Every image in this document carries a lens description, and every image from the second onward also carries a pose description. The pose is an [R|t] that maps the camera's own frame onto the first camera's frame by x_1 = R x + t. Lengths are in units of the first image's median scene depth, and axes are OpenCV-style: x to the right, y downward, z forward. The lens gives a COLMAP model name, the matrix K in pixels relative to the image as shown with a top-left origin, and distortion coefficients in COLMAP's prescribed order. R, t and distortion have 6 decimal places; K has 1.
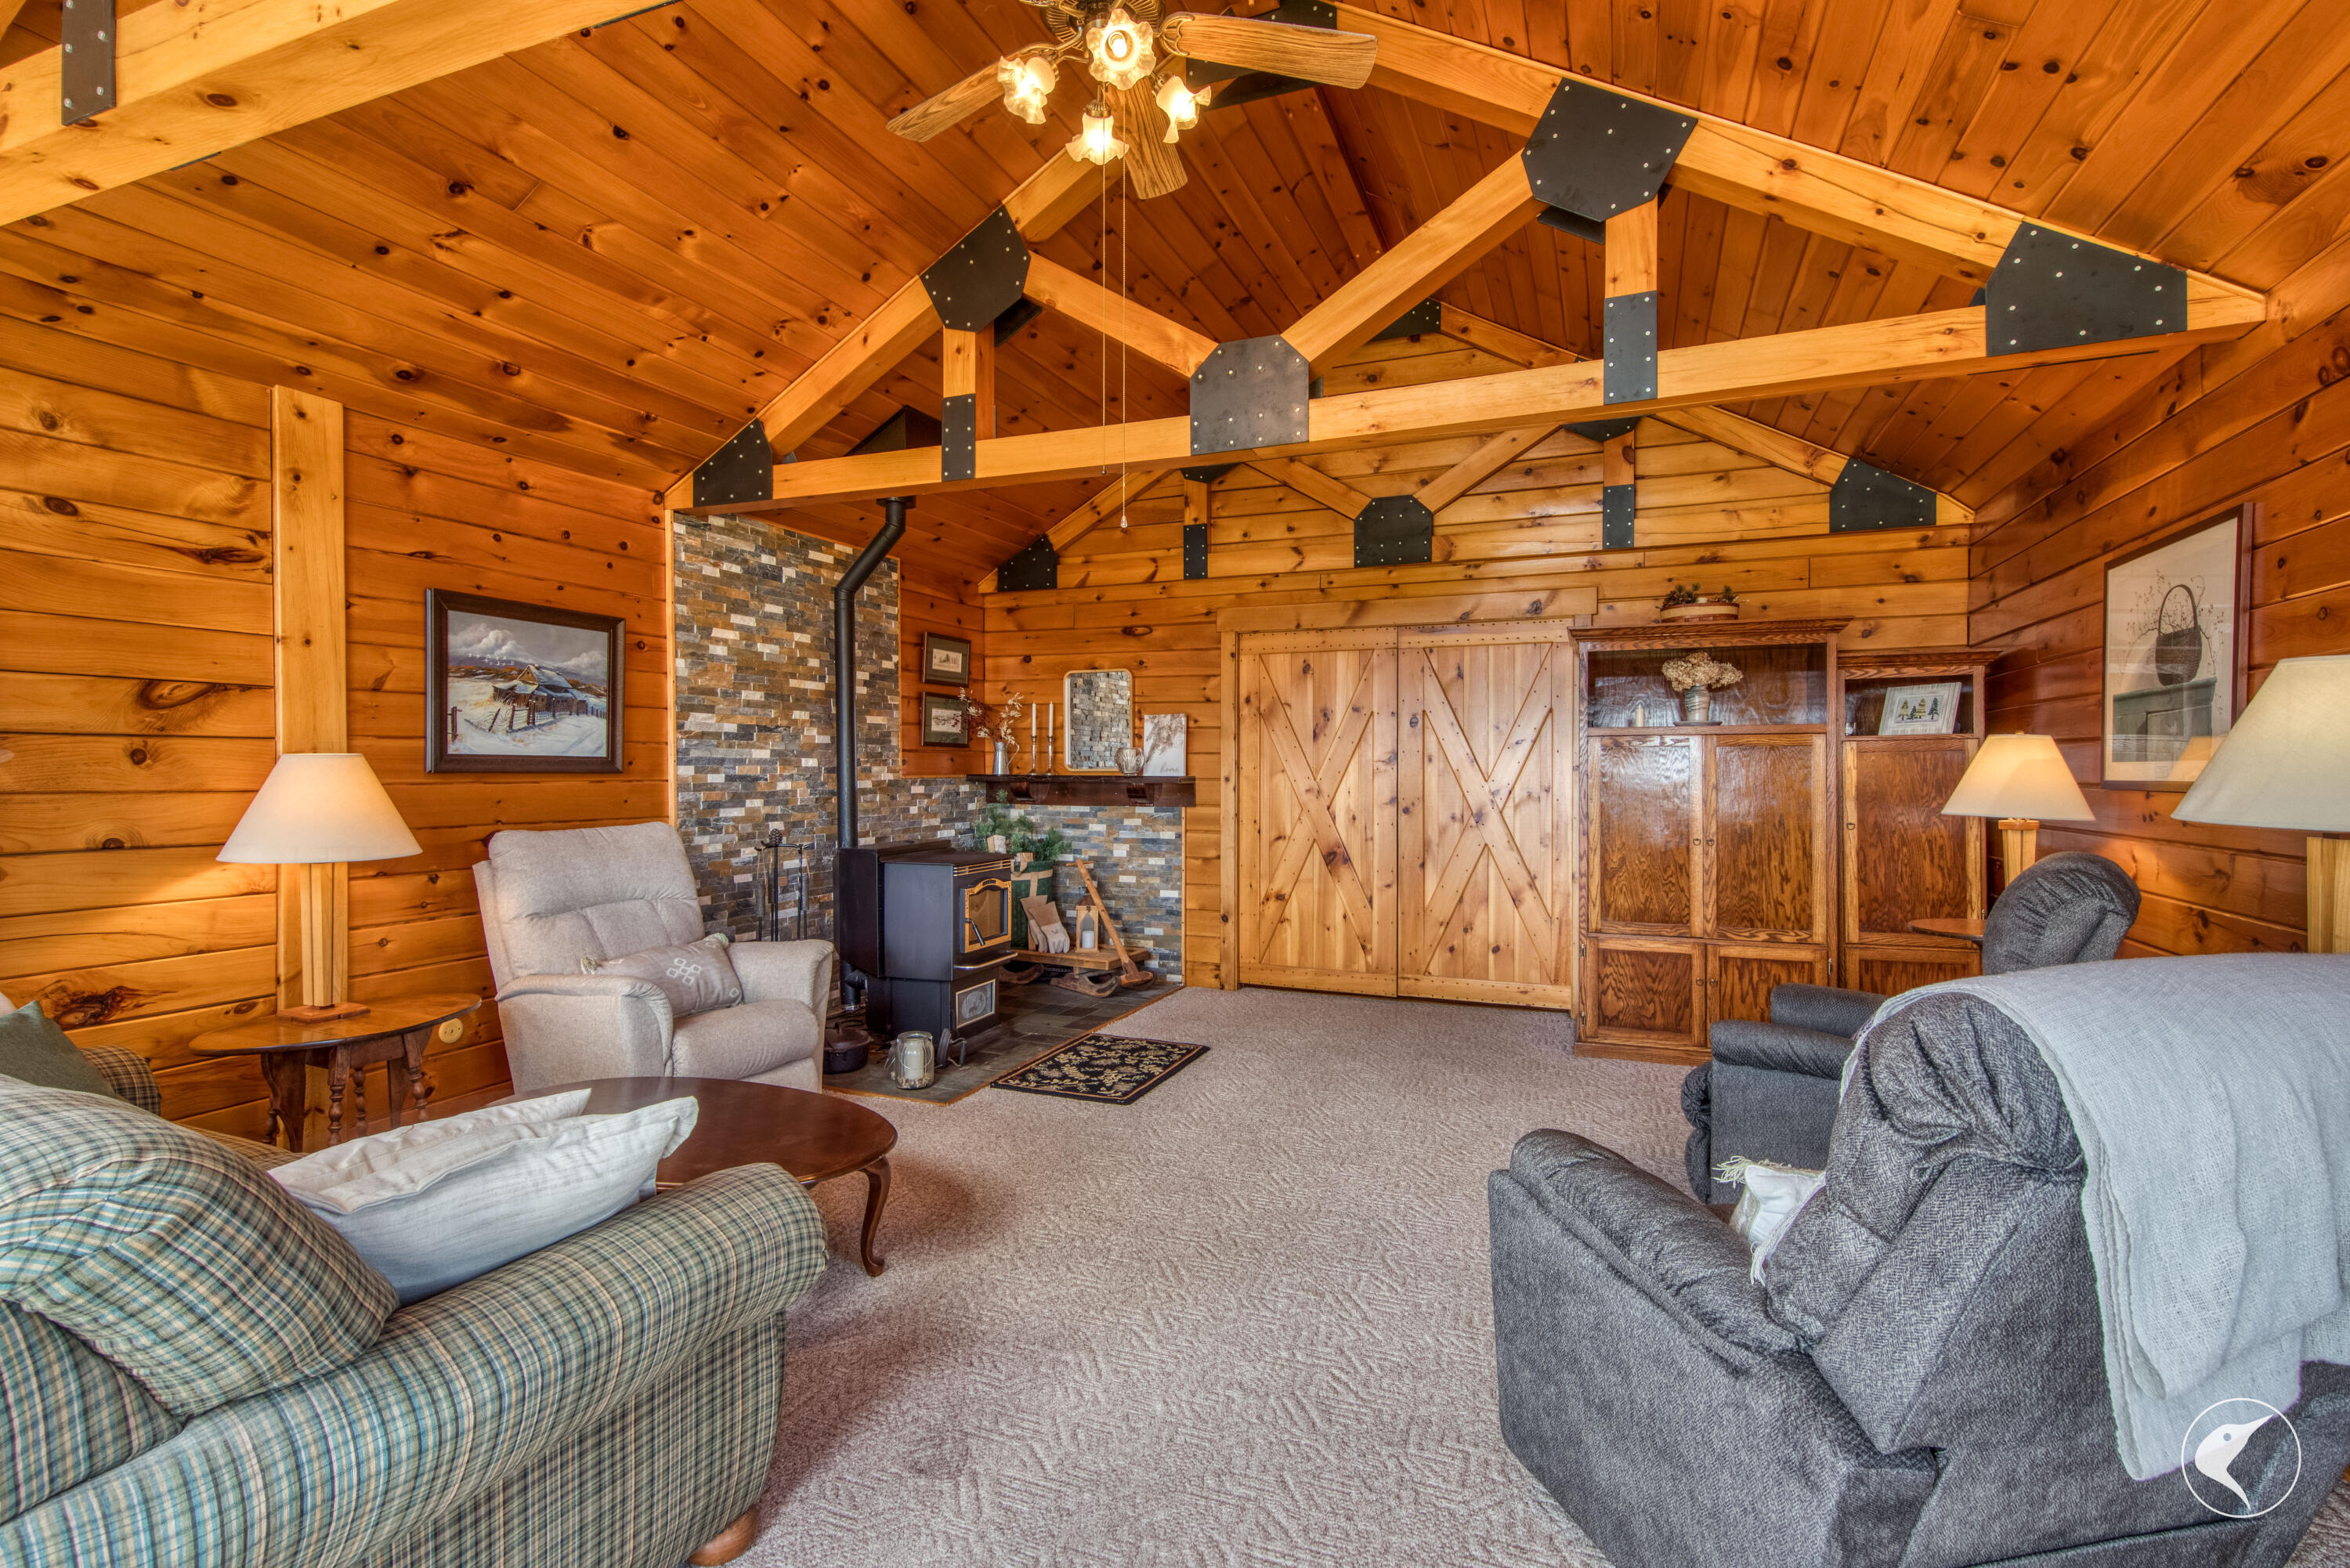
lens RADIAL K [[1100.5, 0, 1175.0], [0, 1100.5, 784.0], [0, 0, 1]] dist [0.001425, -0.000253]
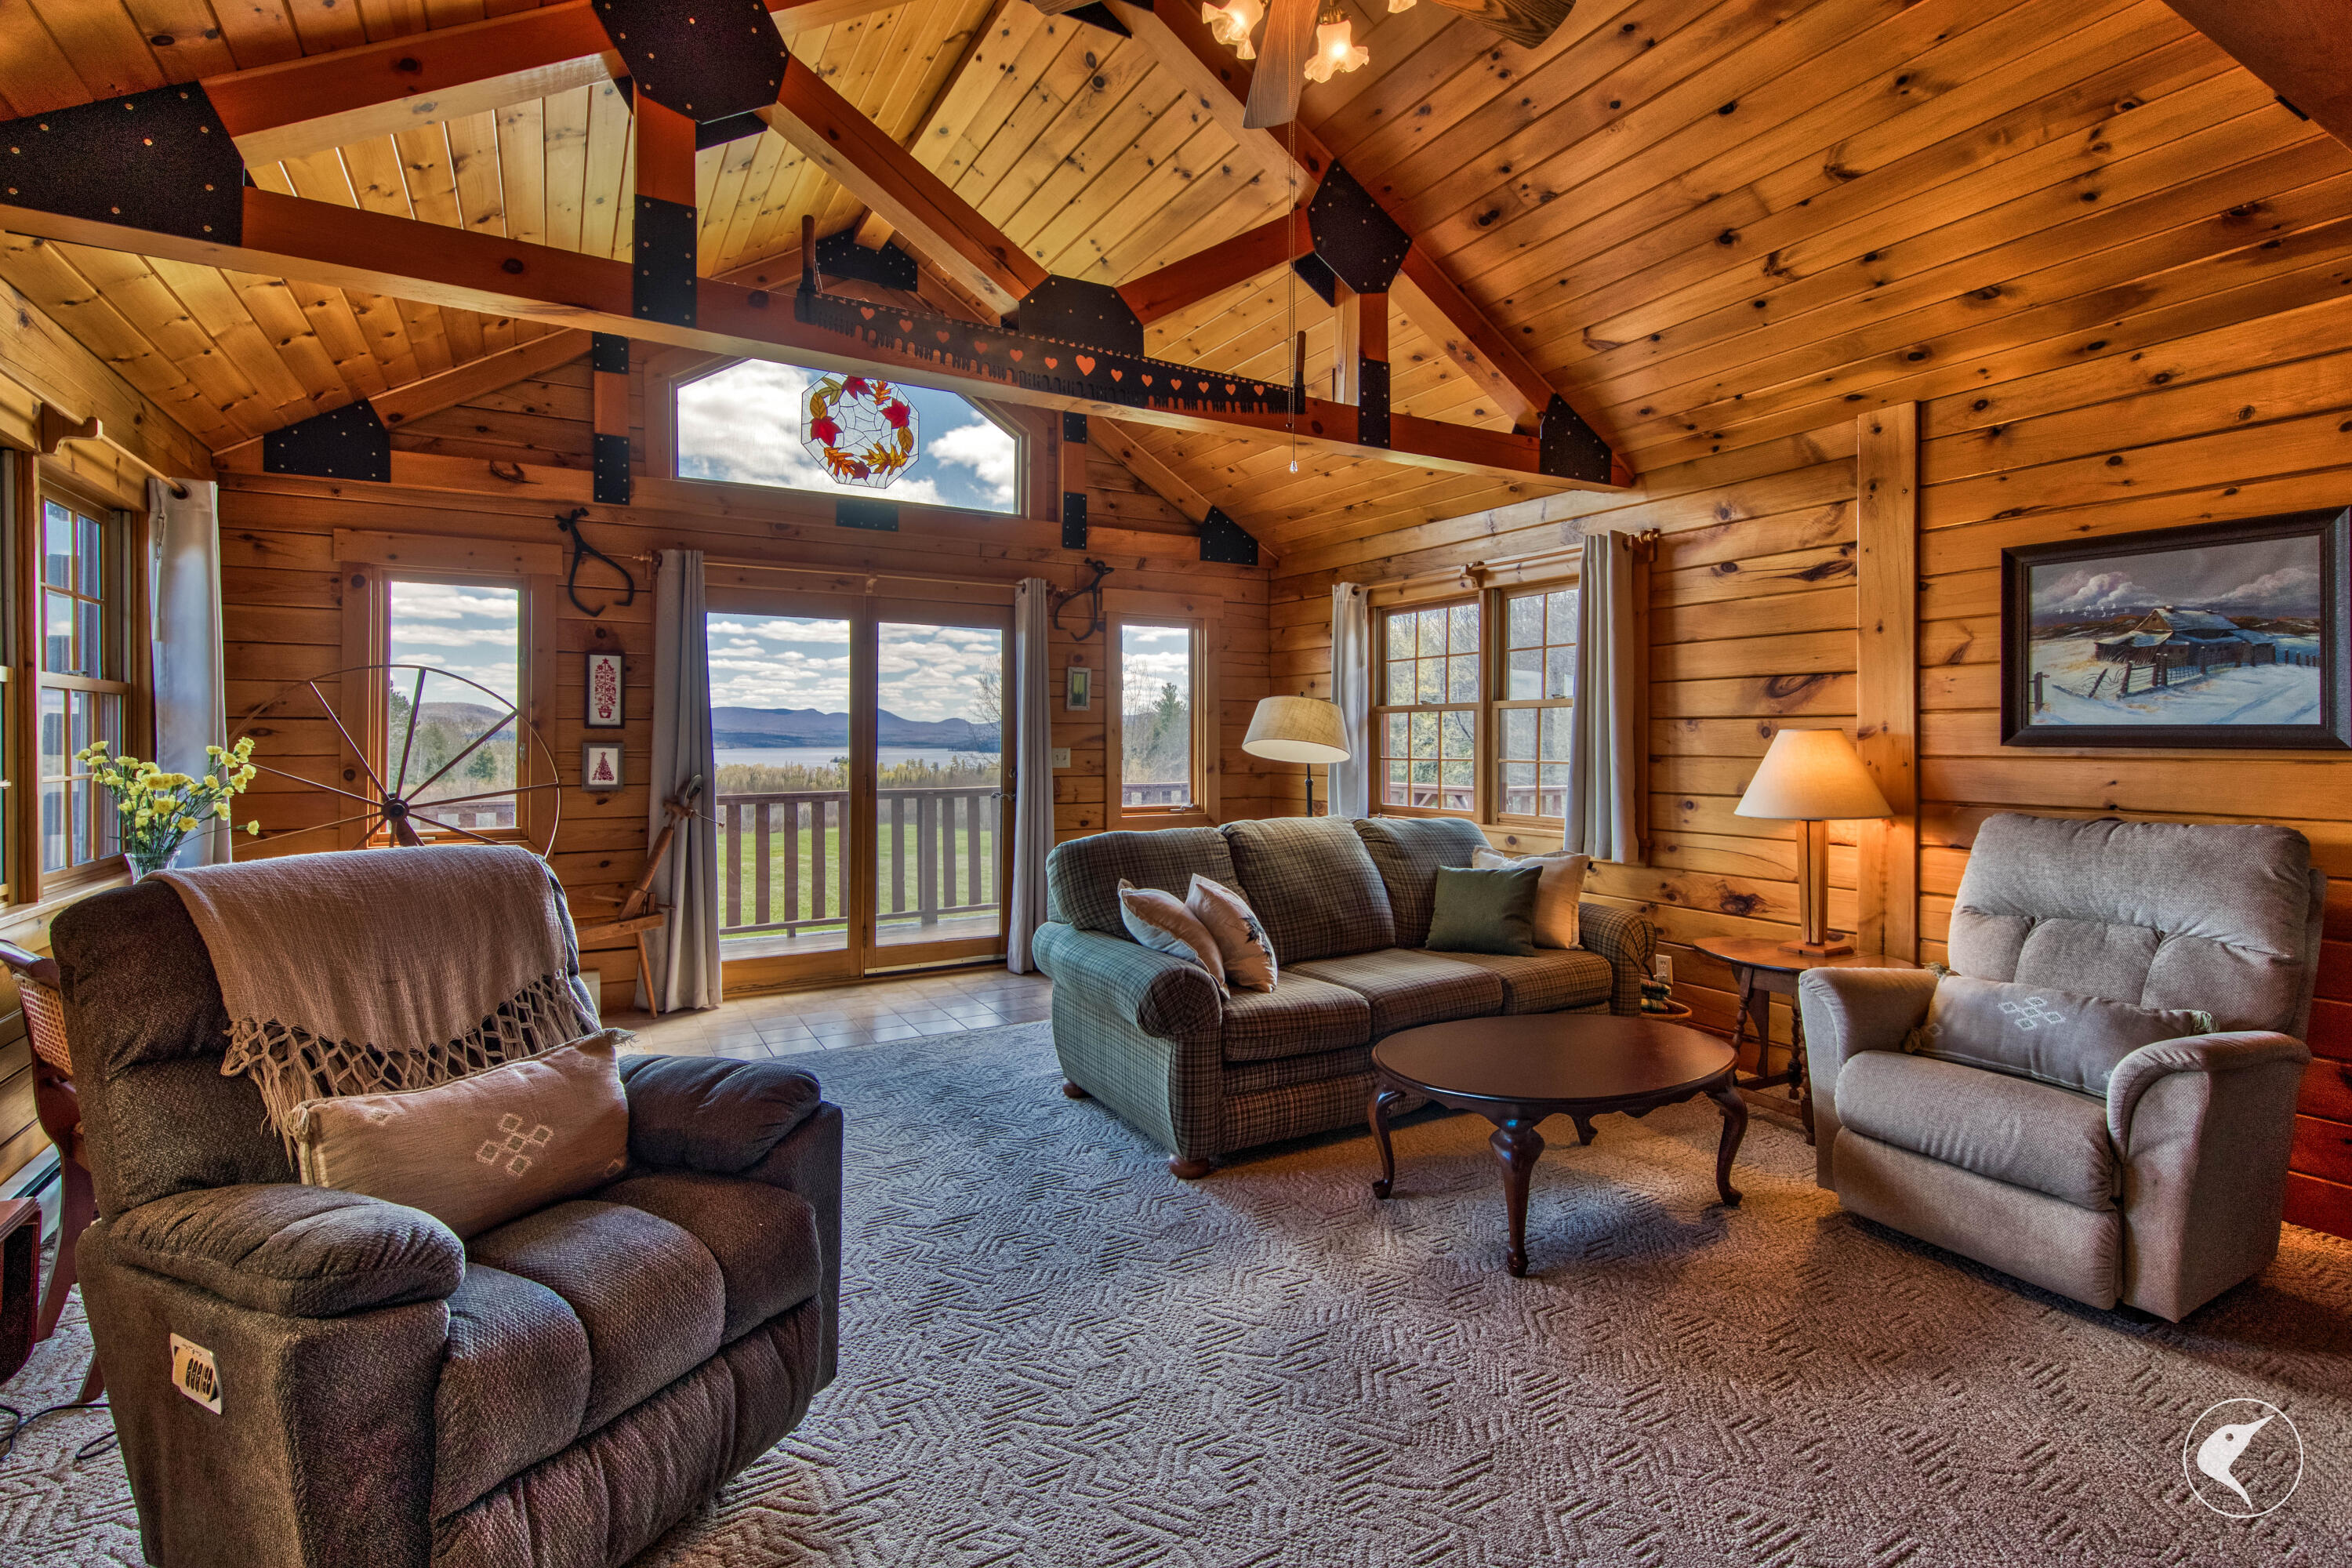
lens RADIAL K [[1089.1, 0, 1146.6], [0, 1089.1, 735.0], [0, 0, 1]] dist [0.004976, -0.000942]
pose [[-0.632321, -0.003814, -0.774697, 0.368859], [-0.012907, 0.999901, 0.005613, -0.011367], [0.774599, 0.013548, -0.632308, 0.752609]]
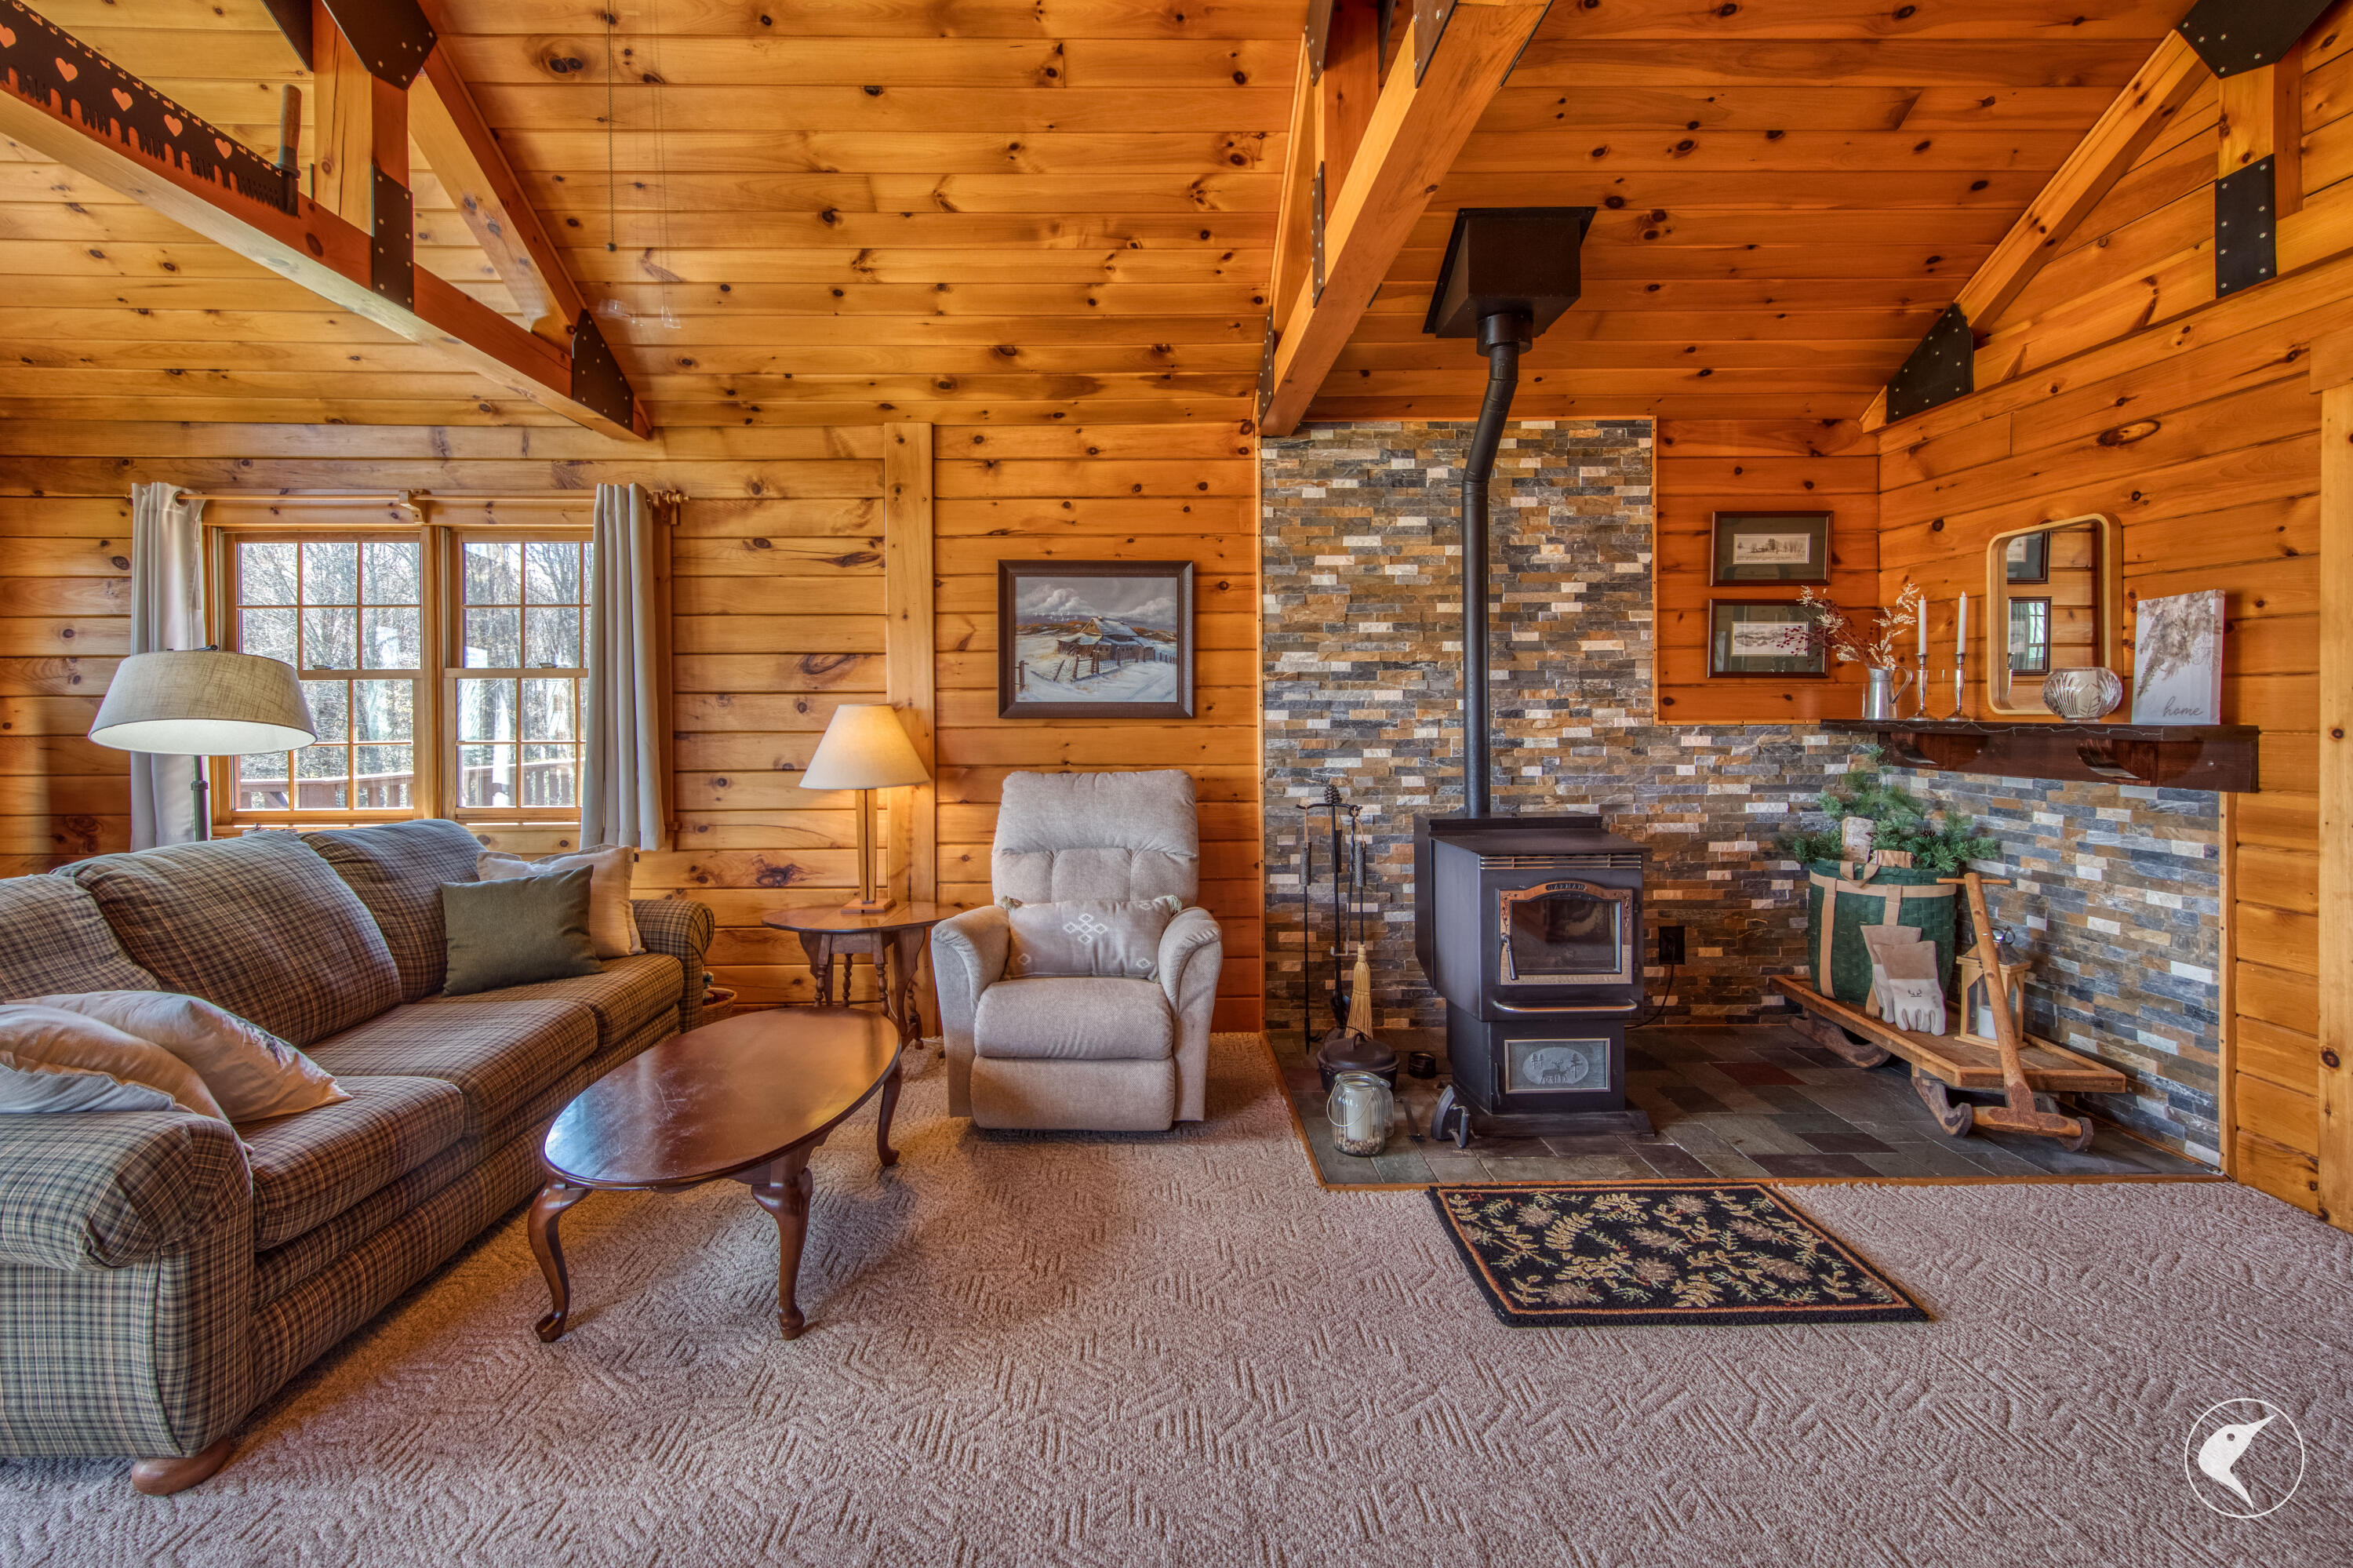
lens RADIAL K [[1061.0, 0, 1166.0], [0, 1061.0, 725.1], [0, 0, 1]] dist [0.017551, -0.007996]
pose [[0.394035, 0.008268, -0.919058, 0.314828], [-0.007253, 0.999956, 0.005886, -0.008109], [0.919067, 0.004347, 0.394078, 0.529140]]
